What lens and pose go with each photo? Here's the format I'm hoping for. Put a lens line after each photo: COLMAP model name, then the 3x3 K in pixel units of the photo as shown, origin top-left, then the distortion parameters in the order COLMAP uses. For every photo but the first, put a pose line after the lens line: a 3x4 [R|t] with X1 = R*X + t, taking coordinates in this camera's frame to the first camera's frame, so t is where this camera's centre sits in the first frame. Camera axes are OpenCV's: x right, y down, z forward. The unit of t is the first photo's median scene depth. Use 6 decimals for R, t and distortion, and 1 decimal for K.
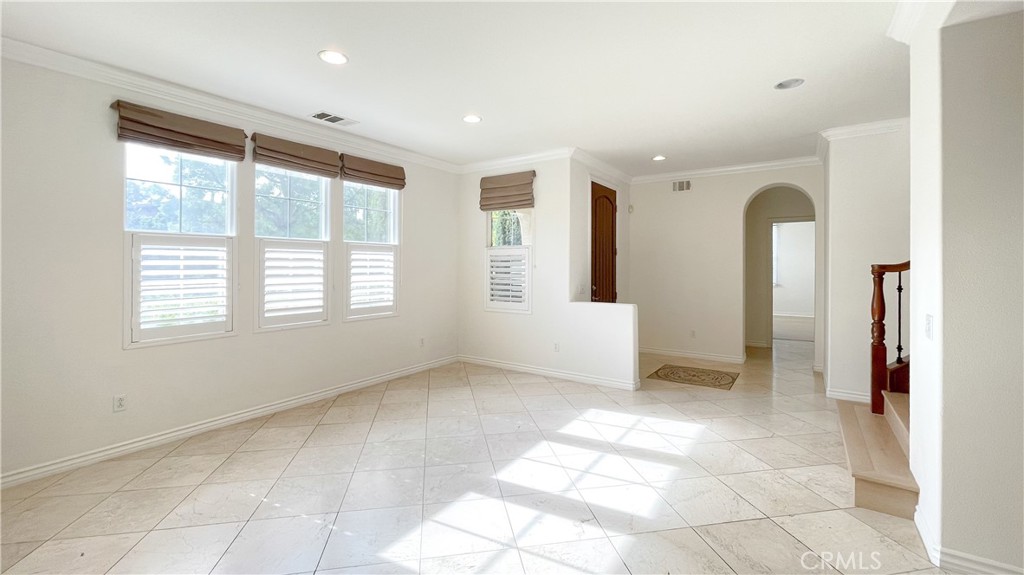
lens RADIAL K [[425.2, 0, 504.1], [0, 425.2, 263.2], [0, 0, 1]] dist [-0.000899, -0.000069]
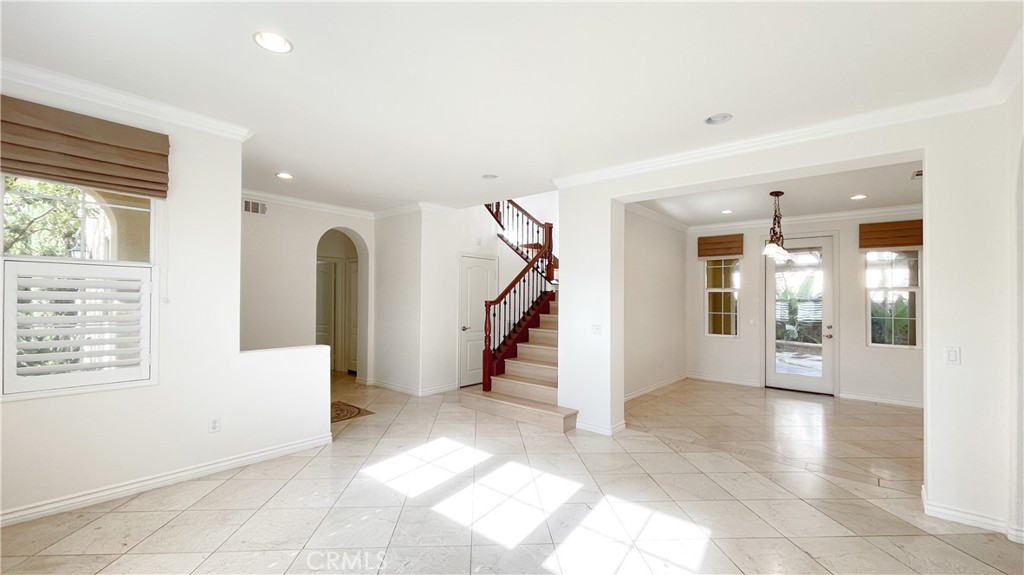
lens RADIAL K [[419.8, 0, 512.0], [0, 419.8, 287.5], [0, 0, 1]] dist [-0.001191, -0.000072]
pose [[0.090495, 0.031948, 0.995384, -0.729666], [-0.011271, 0.999454, -0.031054, 0.003854], [-0.995833, -0.008408, 0.090806, 0.765200]]
